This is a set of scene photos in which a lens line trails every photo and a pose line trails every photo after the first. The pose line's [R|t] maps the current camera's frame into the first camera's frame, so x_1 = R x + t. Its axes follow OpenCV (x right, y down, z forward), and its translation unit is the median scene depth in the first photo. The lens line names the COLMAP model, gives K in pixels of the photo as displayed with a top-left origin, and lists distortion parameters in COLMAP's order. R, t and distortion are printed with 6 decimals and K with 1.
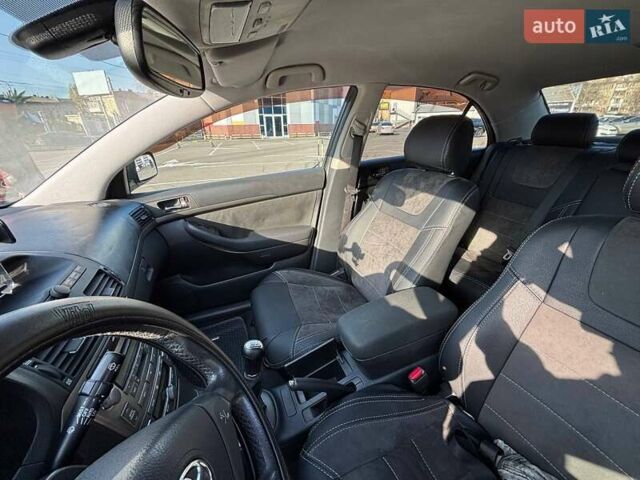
lens RADIAL K [[265.1, 0, 320.0], [0, 265.1, 240.0], [0, 0, 1]] dist [-0.000311, -0.000016]
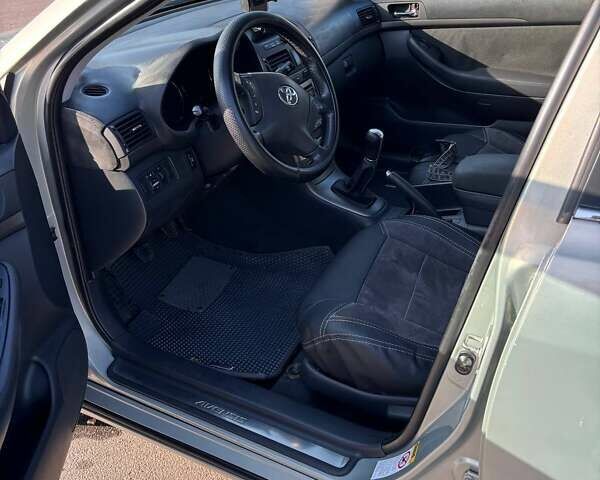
lens RADIAL K [[590.6, 0, 300.0], [0, 590.6, 240.0], [0, 0, 1]] dist [0.051060, -0.014540]
pose [[0.647808, 0.405818, -0.644714, 0.768891], [-0.288943, 0.913952, 0.284961, 0.094319], [0.704880, 0.001686, 0.709324, -0.608208]]
